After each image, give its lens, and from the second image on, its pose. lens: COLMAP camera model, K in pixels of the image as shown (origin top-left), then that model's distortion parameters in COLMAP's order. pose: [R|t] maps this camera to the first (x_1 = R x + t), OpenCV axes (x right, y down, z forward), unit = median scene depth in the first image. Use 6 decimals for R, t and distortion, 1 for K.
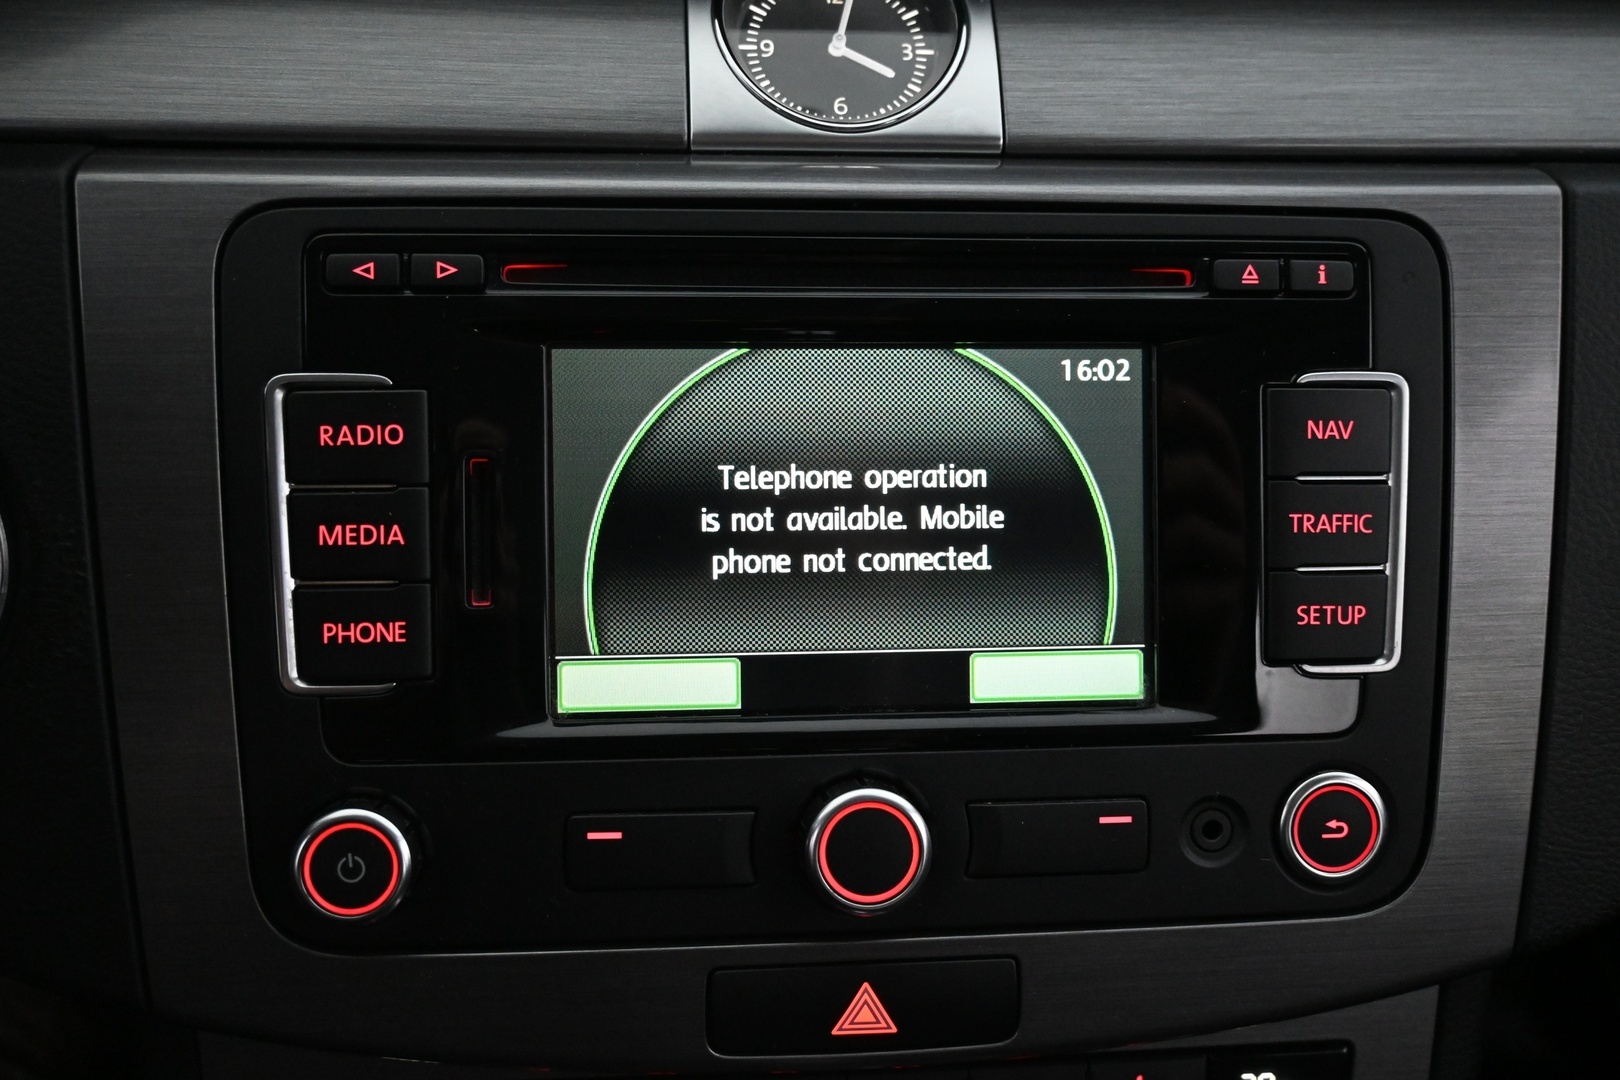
lens RADIAL K [[1582.1, 0, 803.2], [0, 1582.1, 539.8], [0, 0, 1]] dist [-0.006068, 0.000000]
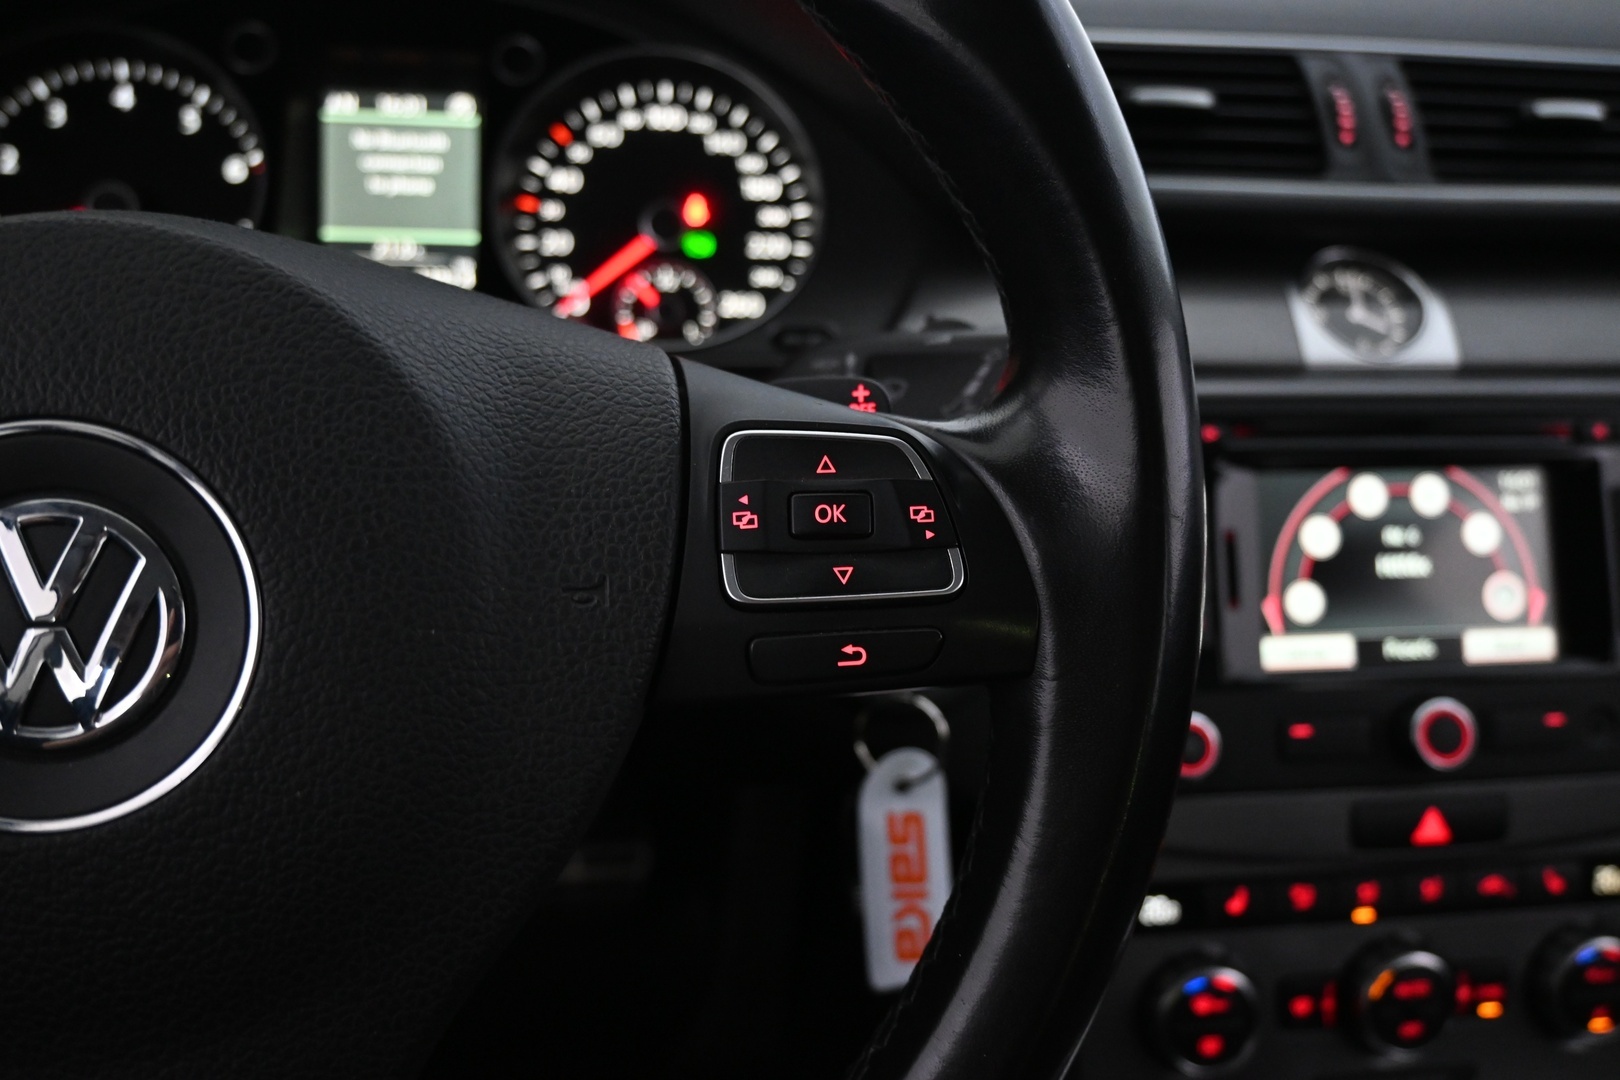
lens RADIAL K [[1231.3, 0, 812.3], [0, 1231.3, 529.9], [0, 0, 1]] dist [0.004197, -0.012258]
pose [[0.999138, -0.018585, 0.037107, -0.724361], [0.021769, 0.995941, -0.087333, 0.060851], [-0.035334, 0.088065, 0.995488, -0.434918]]
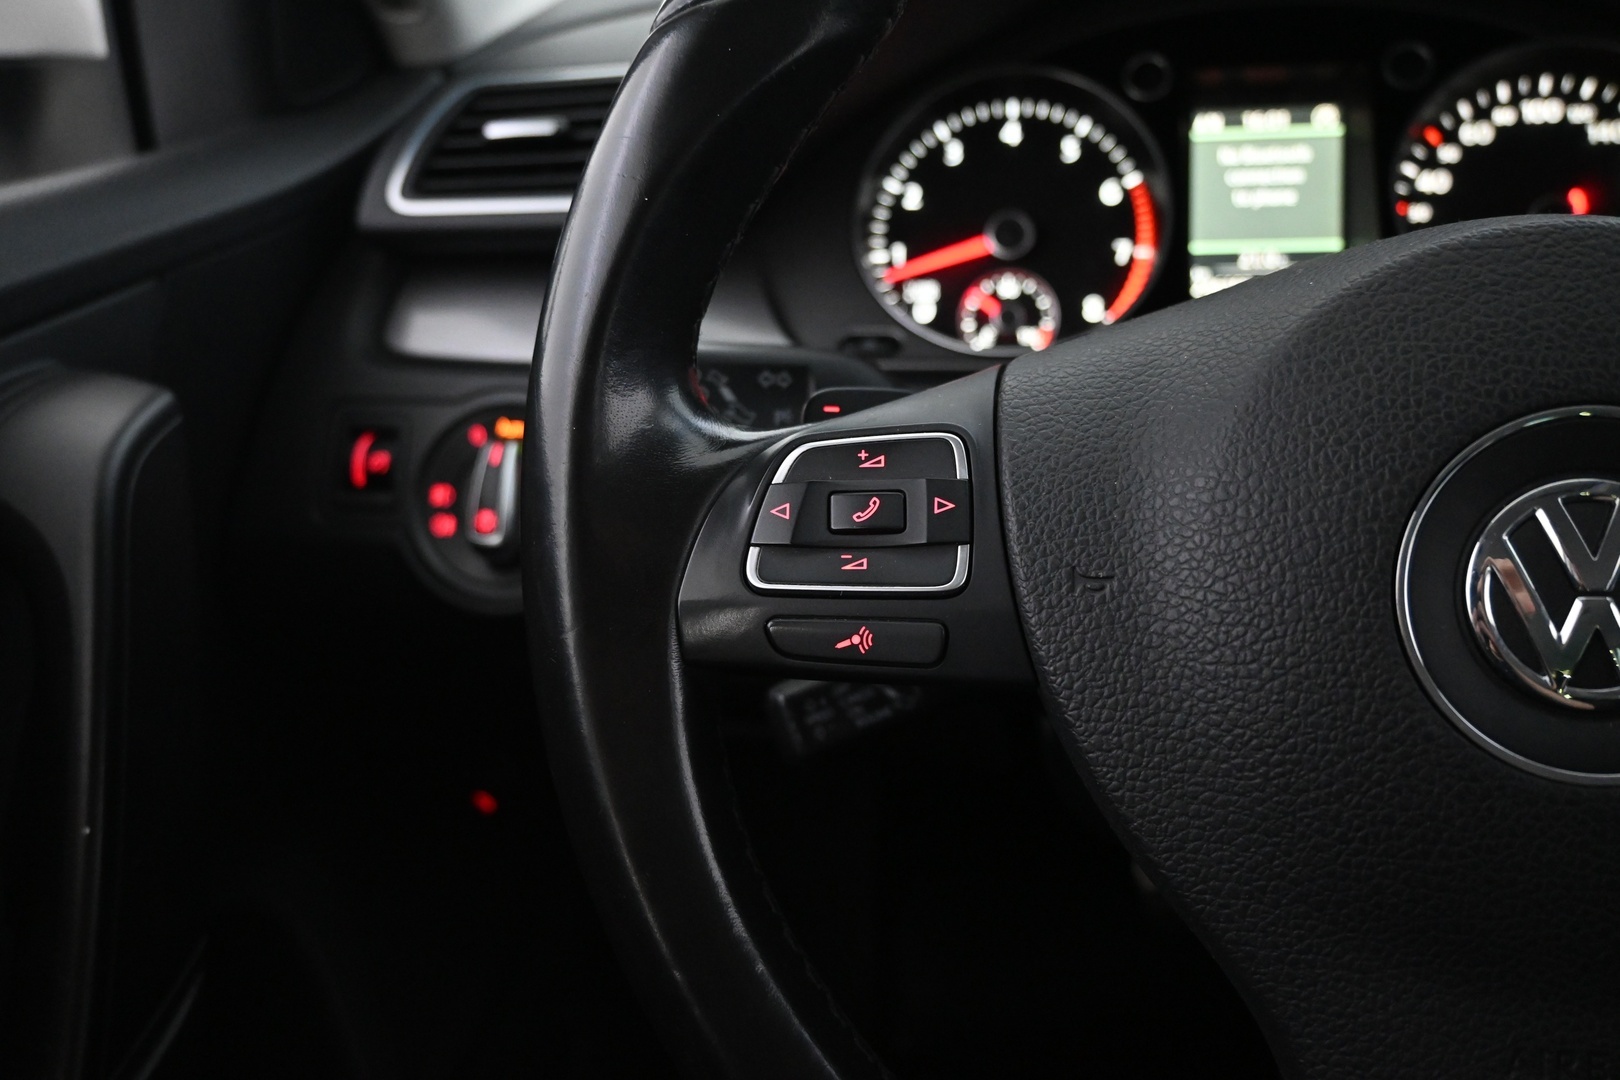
lens RADIAL K [[1231.3, 0, 809.1], [0, 1231.3, 545.2], [0, 0, 1]] dist [0.004197, -0.012258]
pose [[0.966797, -0.004594, -0.255504, -1.343242], [-0.022927, 0.994247, -0.104630, 0.113525], [0.254515, 0.107014, 0.961130, -0.554700]]
